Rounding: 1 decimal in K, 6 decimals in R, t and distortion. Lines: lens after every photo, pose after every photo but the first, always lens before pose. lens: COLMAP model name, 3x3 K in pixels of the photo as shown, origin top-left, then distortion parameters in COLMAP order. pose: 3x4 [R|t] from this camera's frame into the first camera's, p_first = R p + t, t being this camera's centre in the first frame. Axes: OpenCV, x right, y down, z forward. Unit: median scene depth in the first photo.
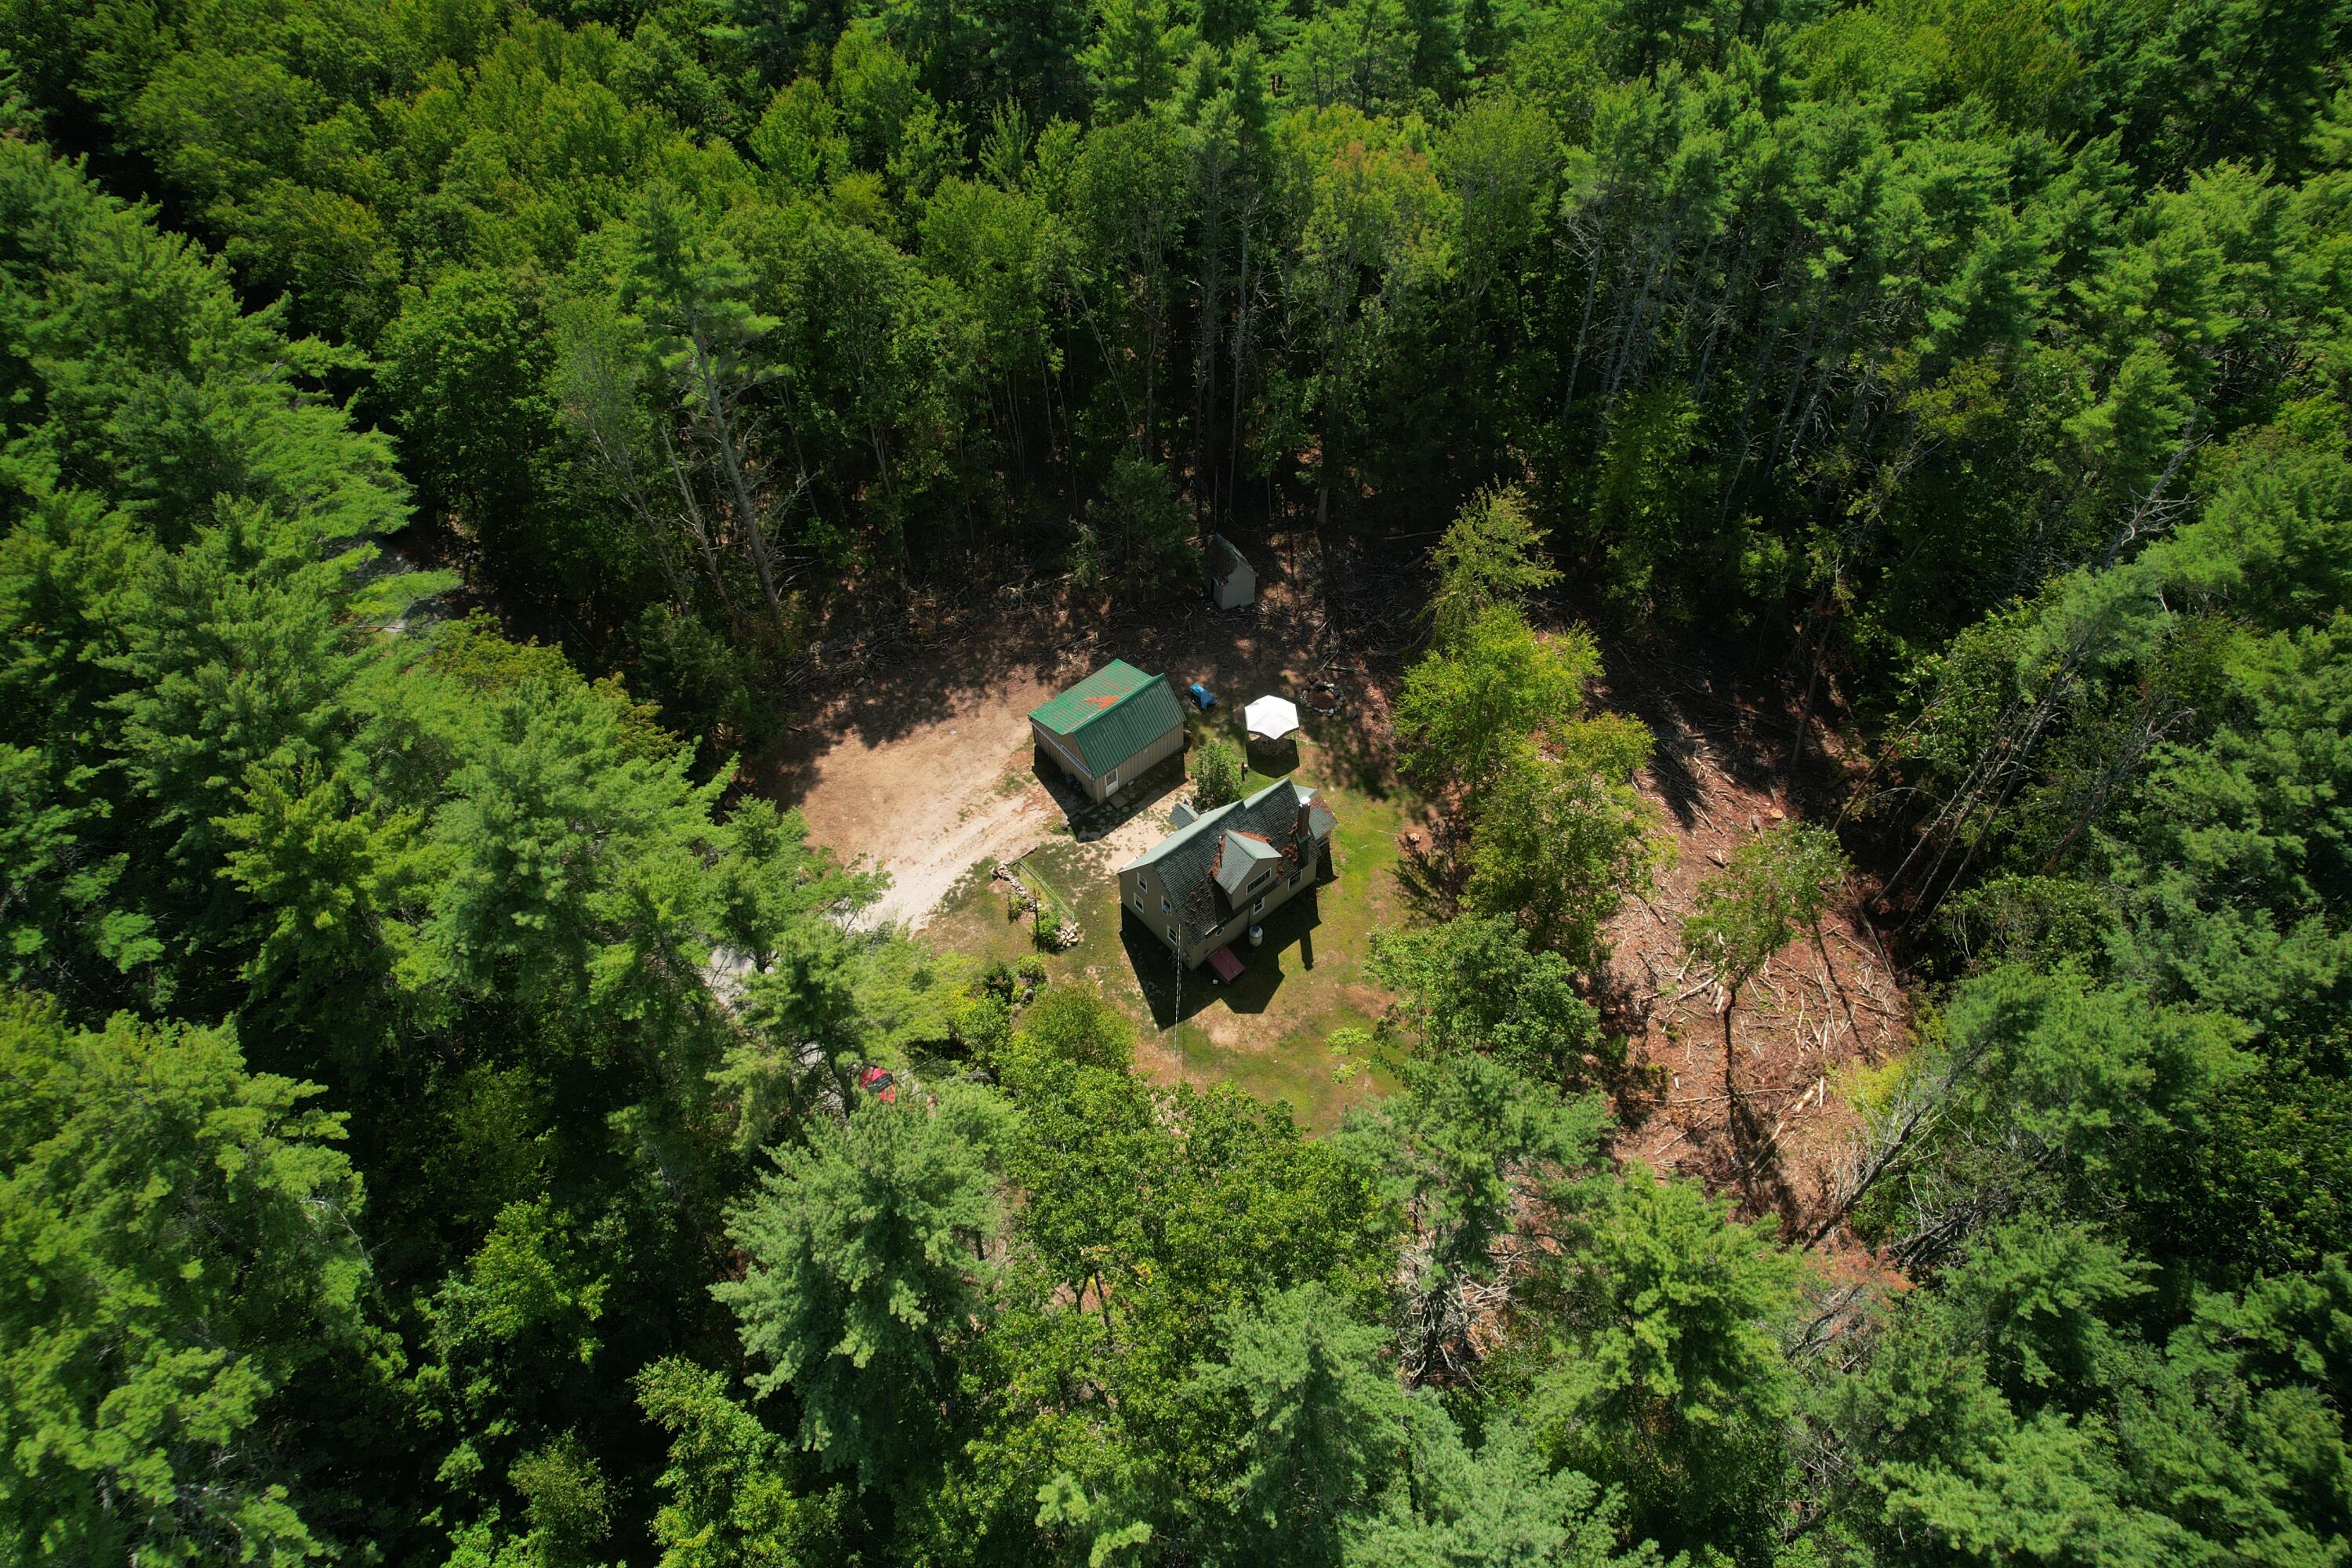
lens RADIAL K [[1501.3, 0, 1173.4], [0, 1501.3, 799.6], [0, 0, 1]] dist [-0.048982, 0.047643]
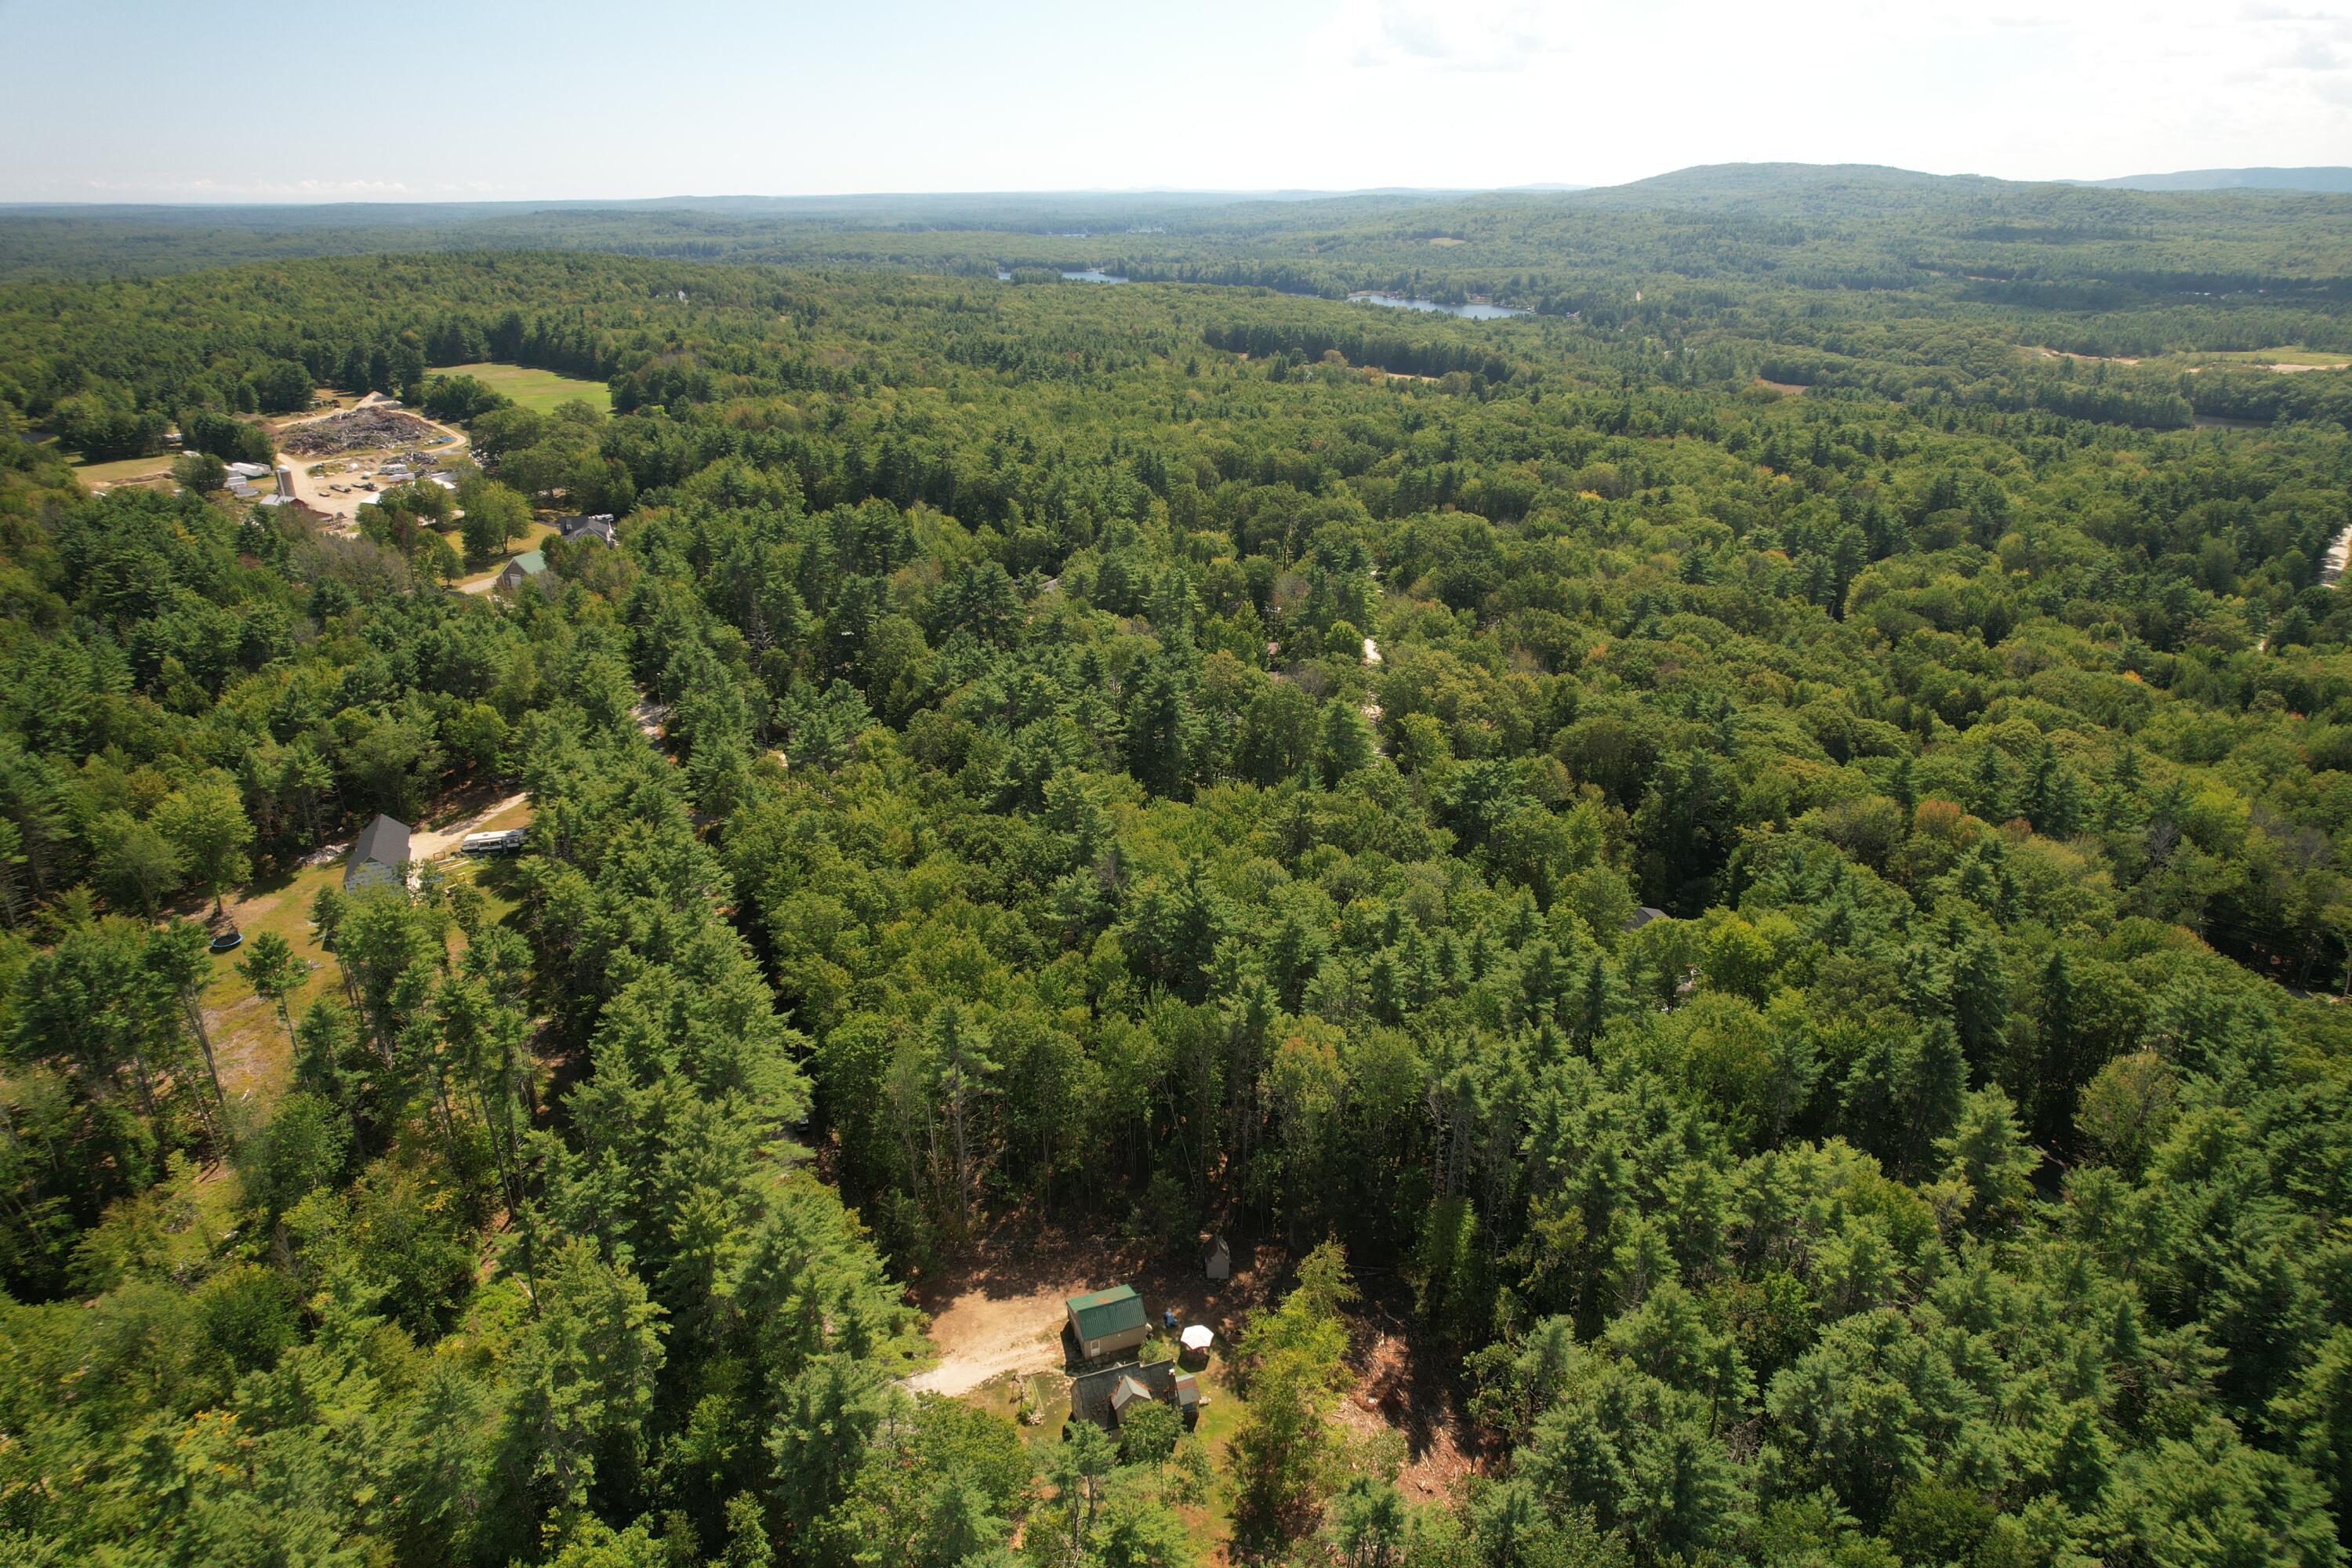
lens RADIAL K [[1501.3, 0, 1173.4], [0, 1501.3, 799.6], [0, 0, 1]] dist [-0.048982, 0.047643]
pose [[0.936895, 0.136072, -0.322045, 0.573200], [-0.275312, 0.854896, -0.439724, 0.201986], [0.215481, 0.500638, 0.838409, -0.851075]]
